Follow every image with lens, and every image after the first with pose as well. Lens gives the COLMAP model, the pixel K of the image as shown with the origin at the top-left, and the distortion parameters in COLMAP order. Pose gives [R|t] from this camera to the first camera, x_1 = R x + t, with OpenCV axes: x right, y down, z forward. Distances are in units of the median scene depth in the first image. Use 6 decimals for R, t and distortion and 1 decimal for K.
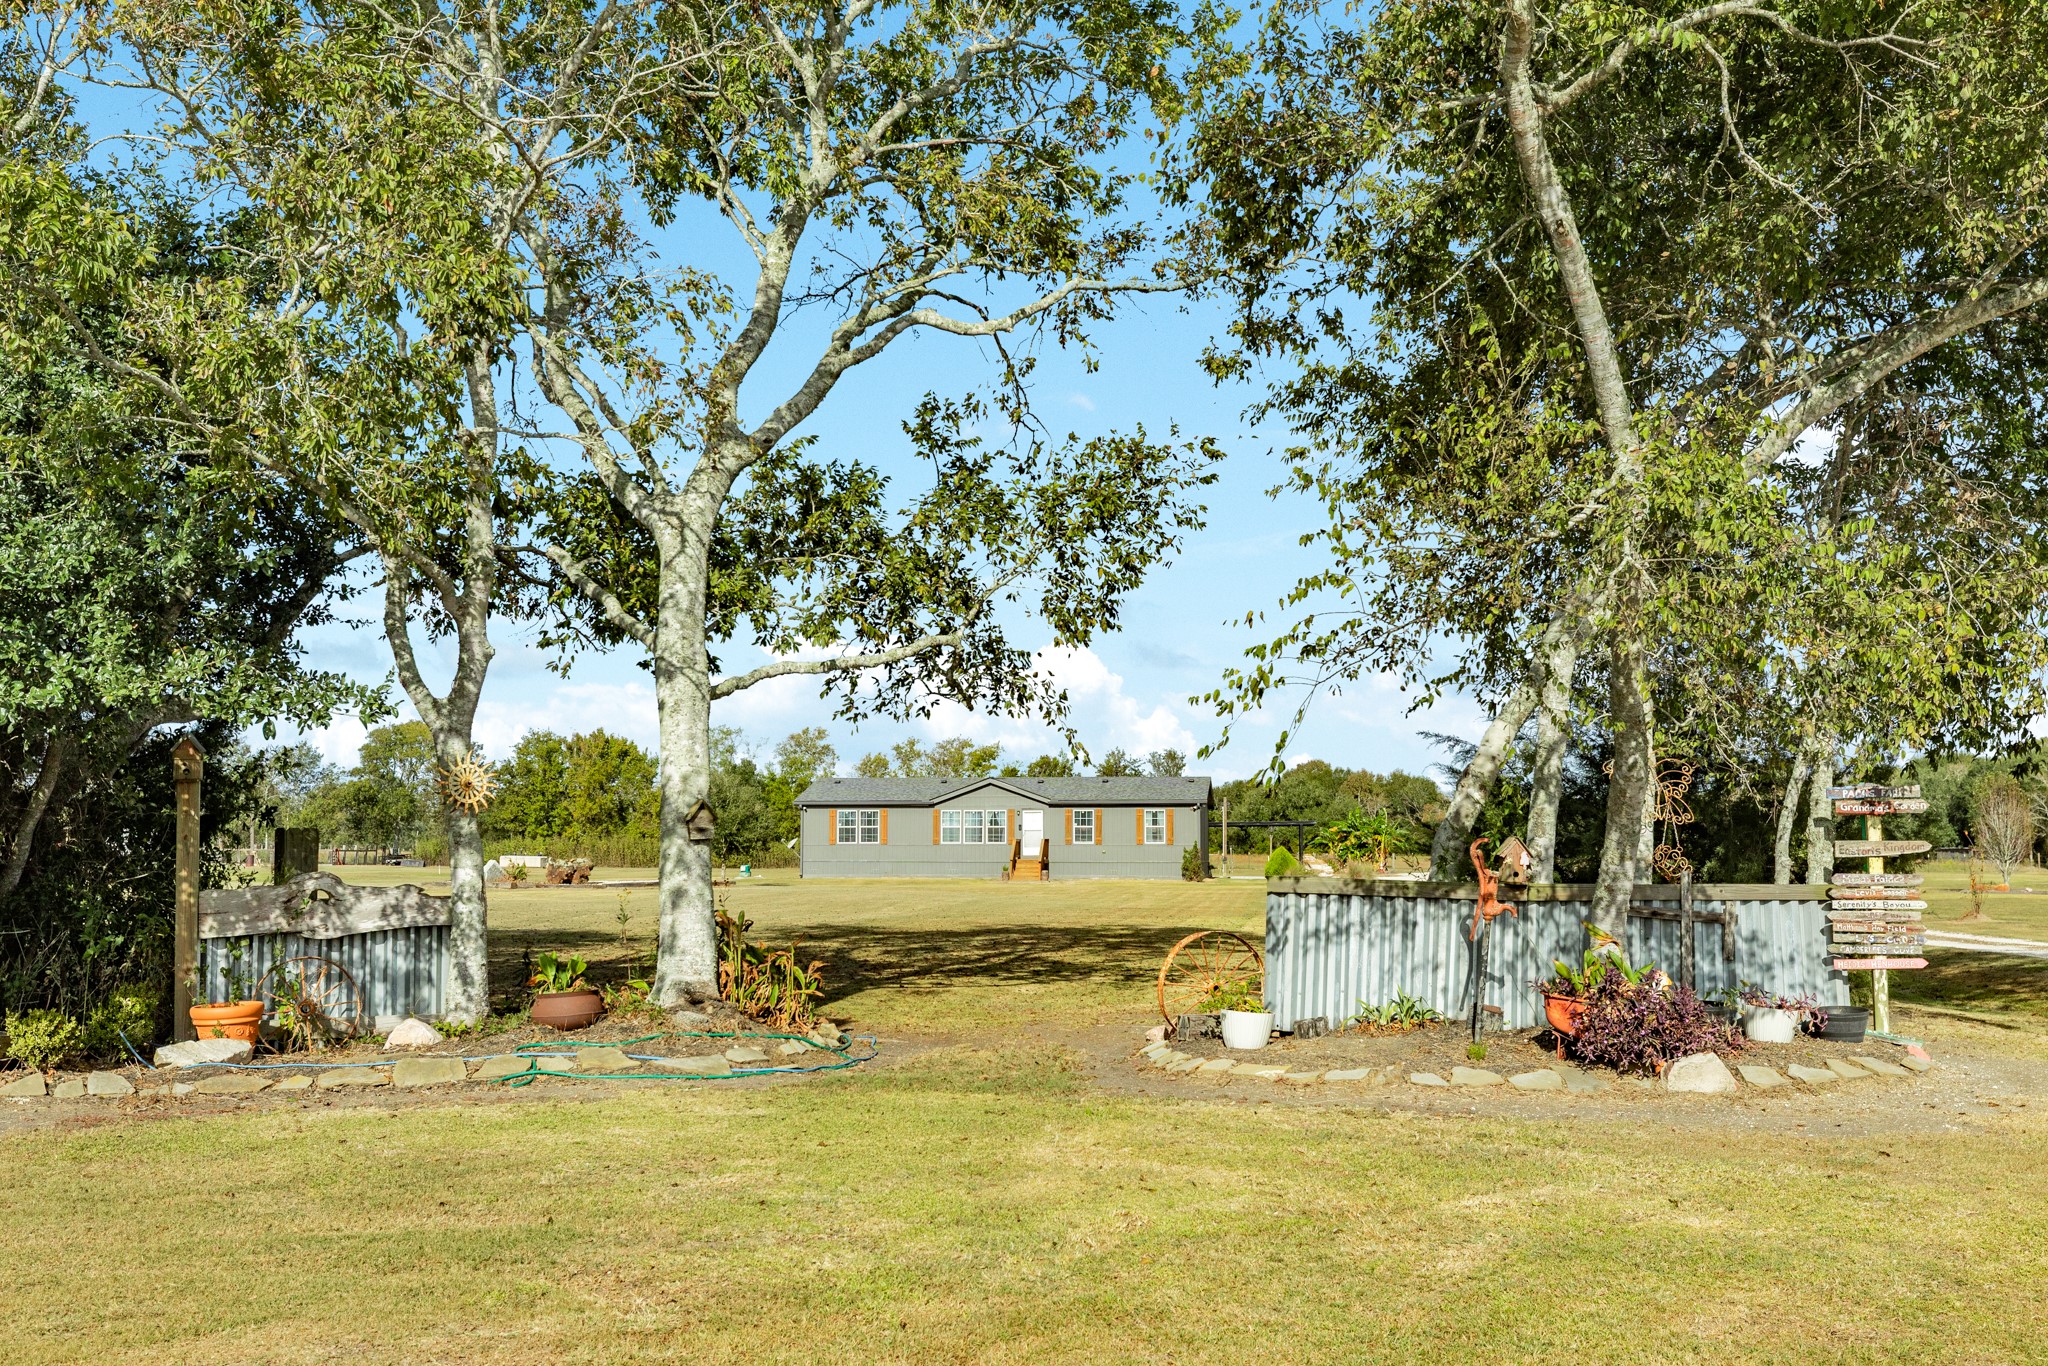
lens RADIAL K [[2032.4, 0, 1024.0], [0, 2032.4, 683.0], [0, 0, 1]] dist [-0.014882, 0.331654]
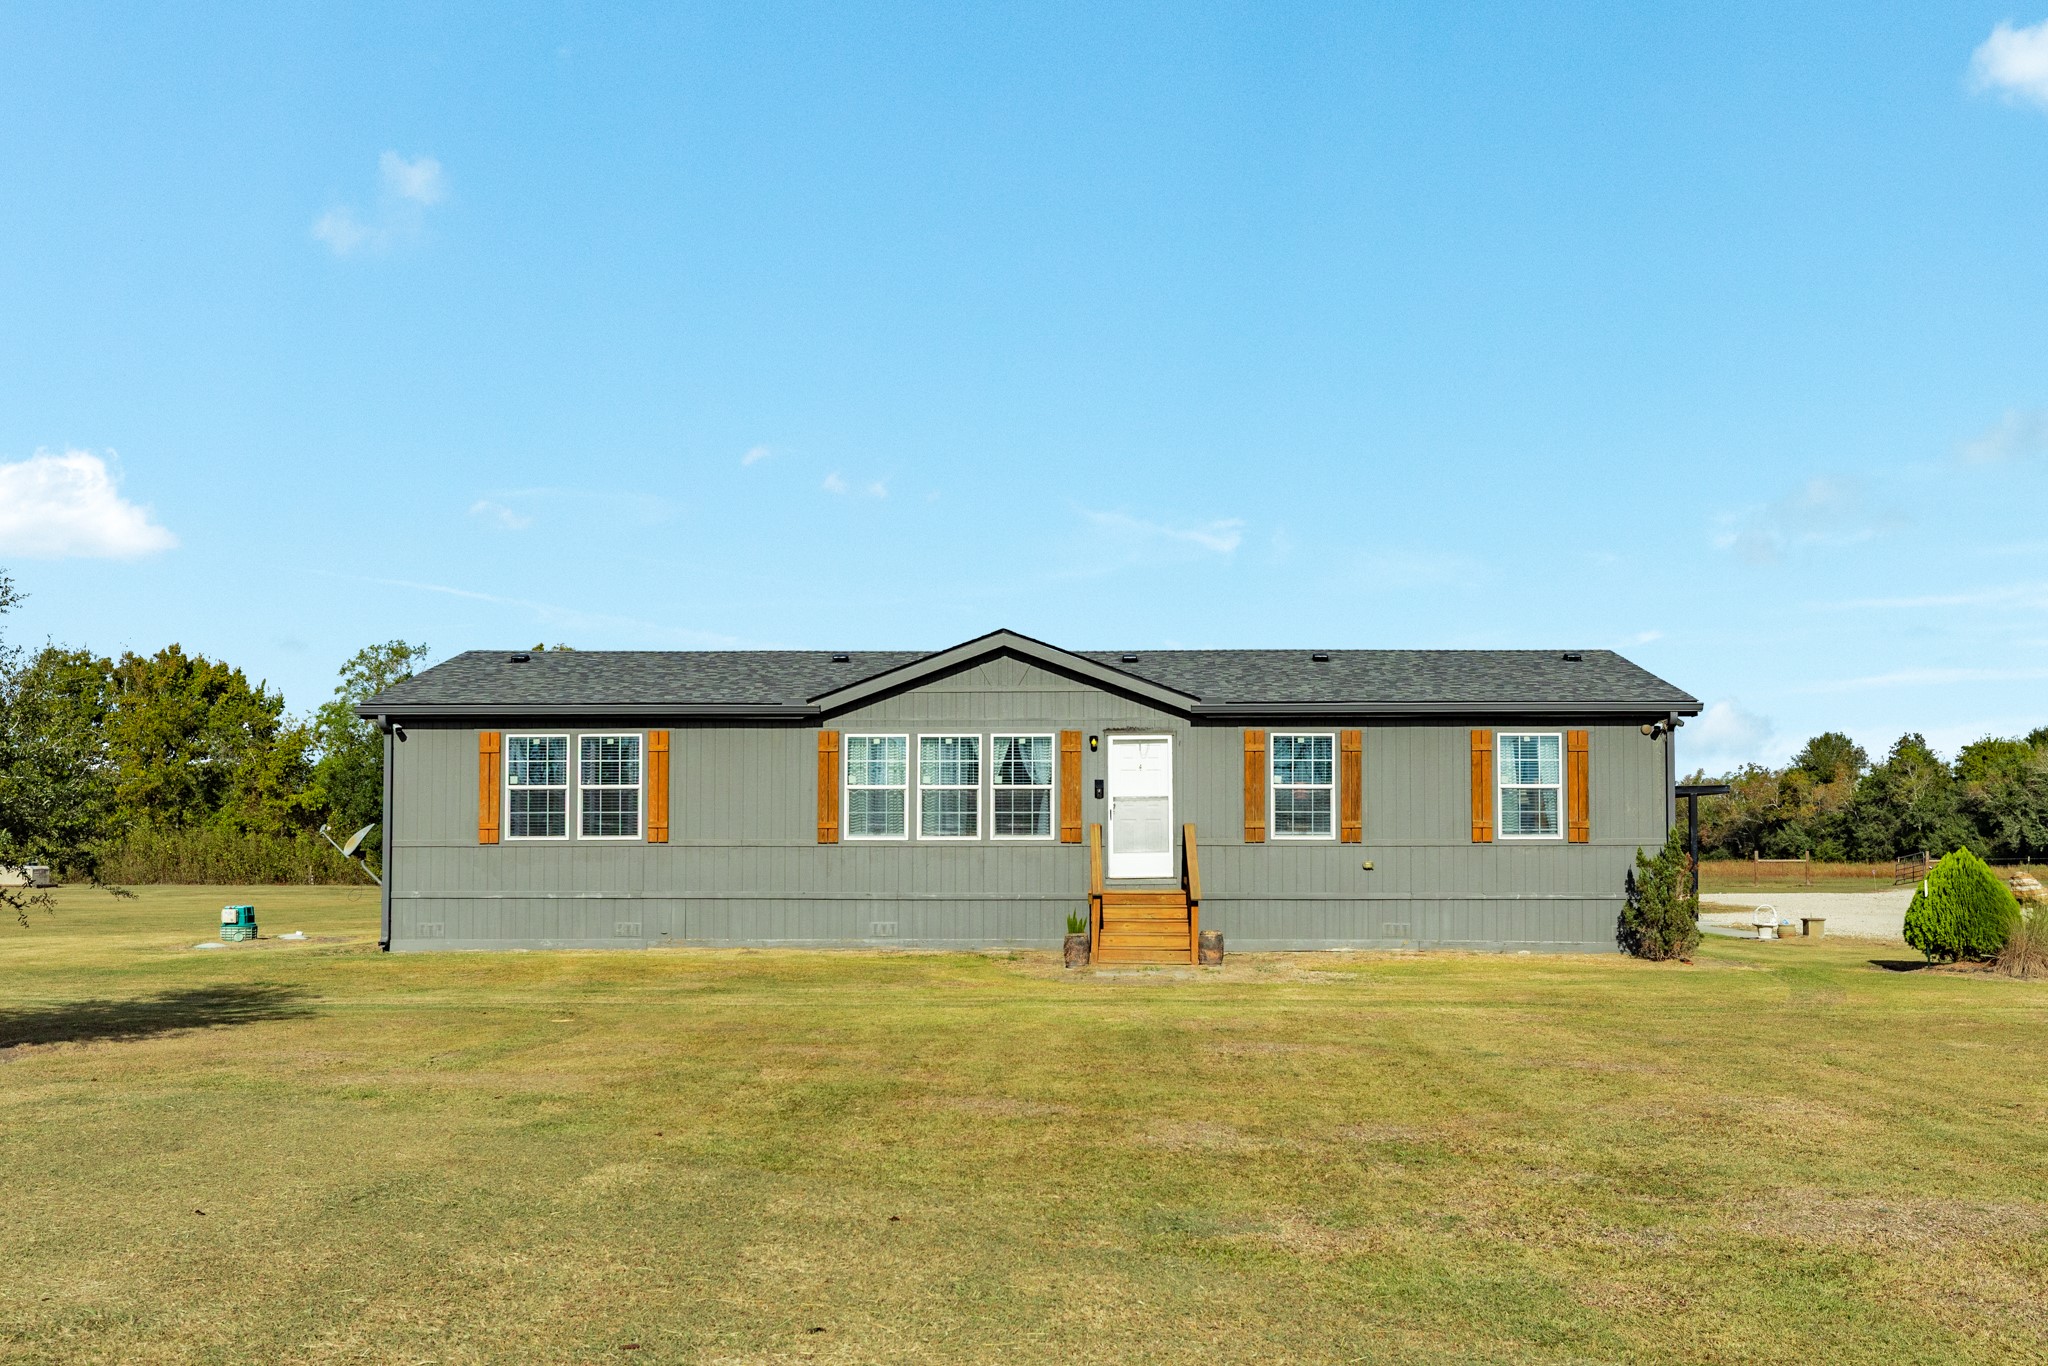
lens RADIAL K [[2032.4, 0, 1024.0], [0, 2032.4, 683.0], [0, 0, 1]] dist [-0.014882, 0.331654]
pose [[0.995075, 0.007453, 0.098846, -0.026737], [-0.007455, 0.999972, -0.000348, 0.032934], [-0.098846, -0.000391, 0.995103, 0.412854]]
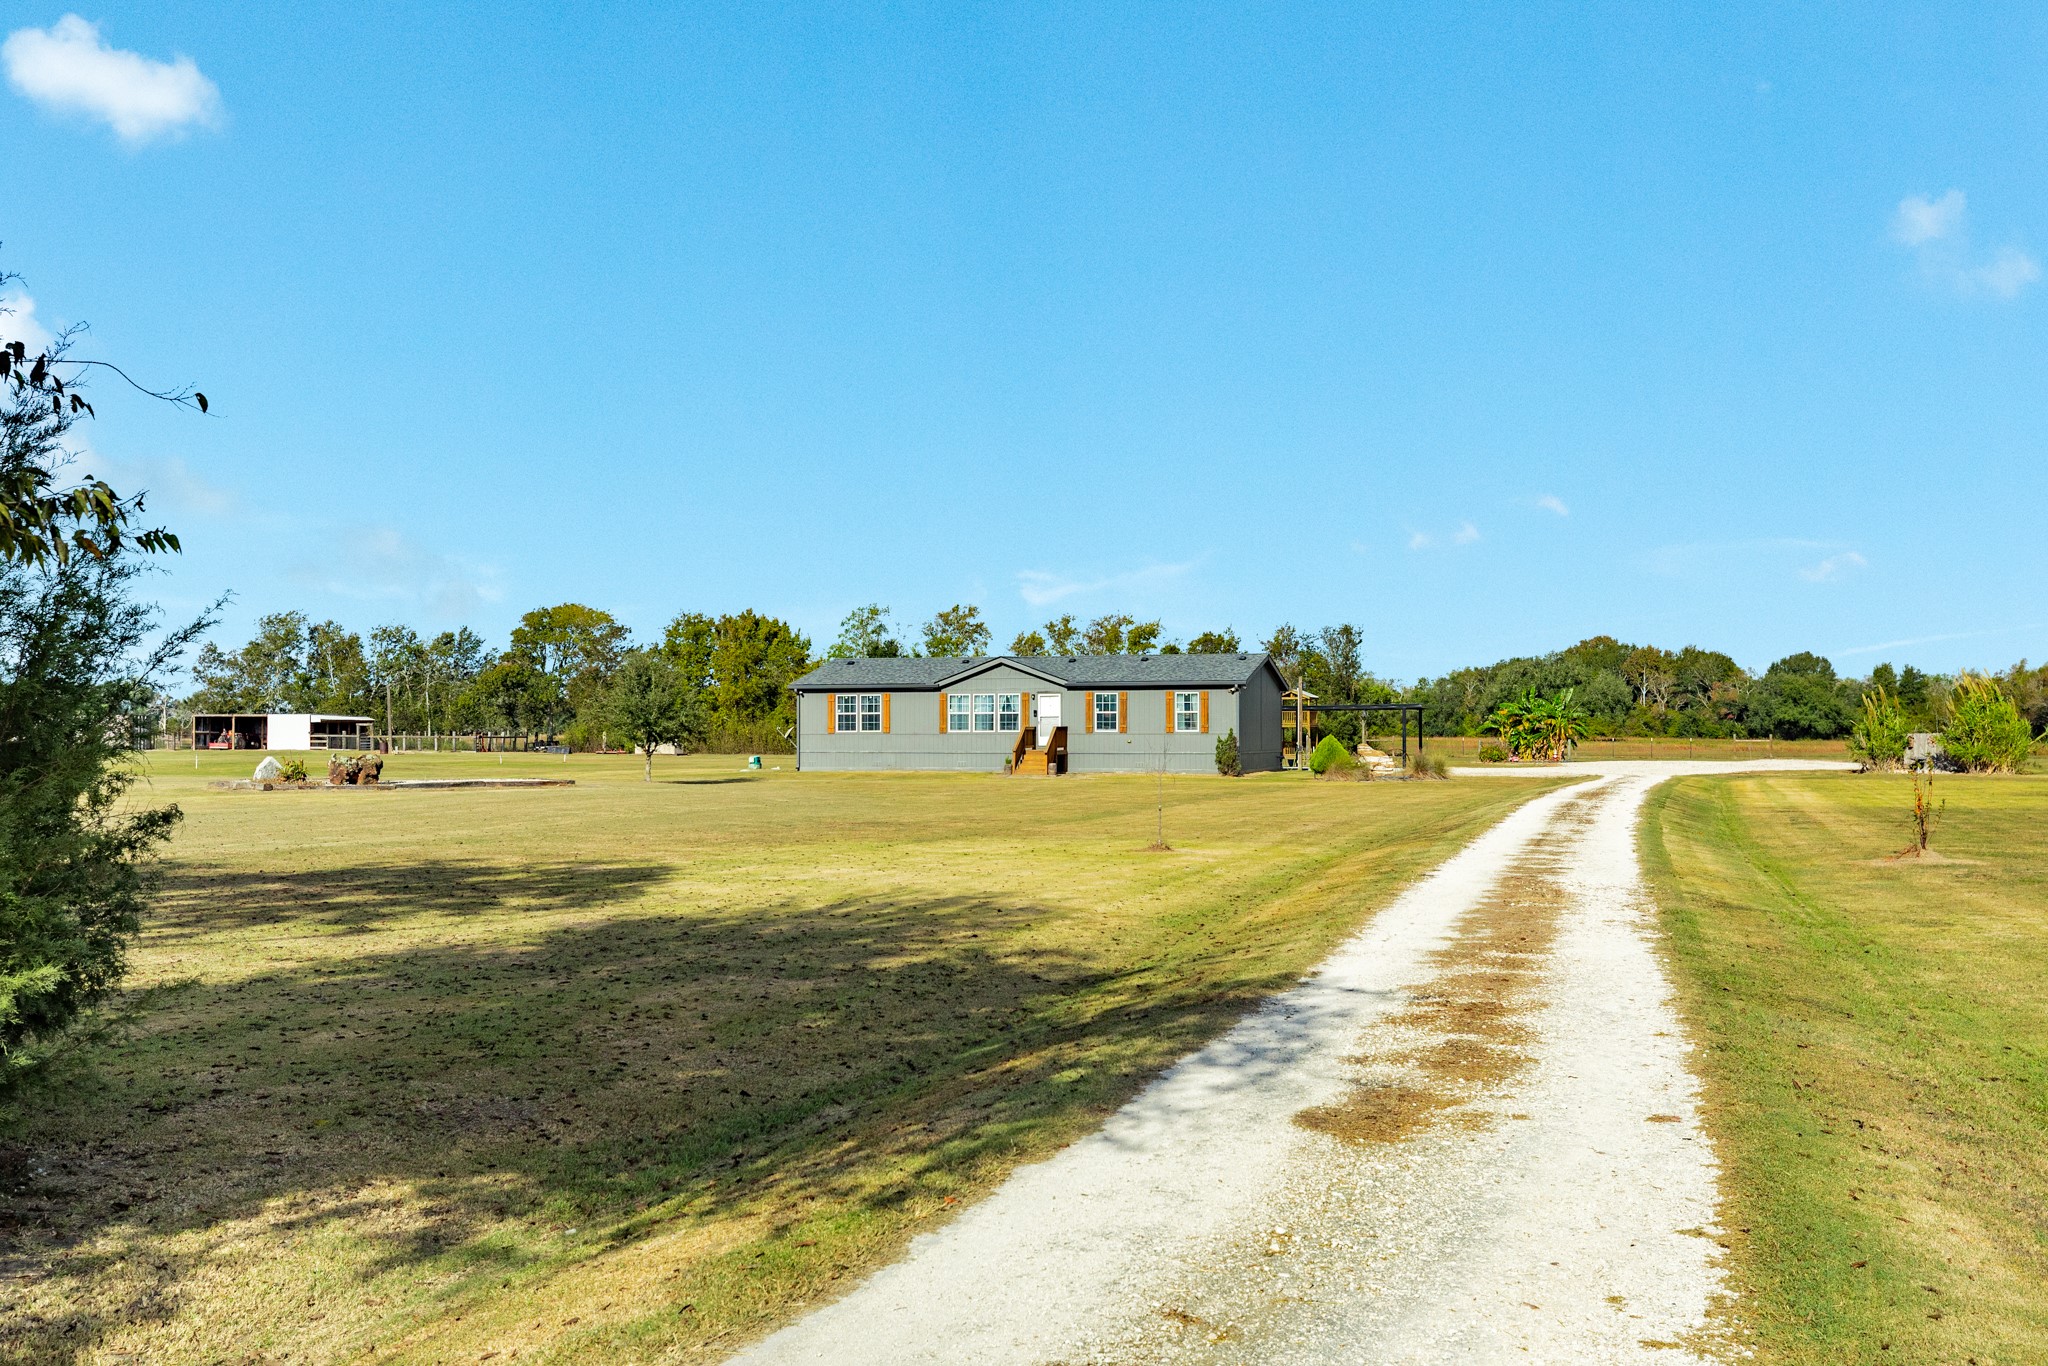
lens RADIAL K [[2032.4, 0, 1024.0], [0, 2032.4, 683.0], [0, 0, 1]] dist [-0.014882, 0.331654]
pose [[0.984976, -0.006811, -0.172554, 0.086044], [0.016881, 0.998234, 0.056958, 0.005040], [0.171861, -0.059015, 0.983352, 0.086459]]
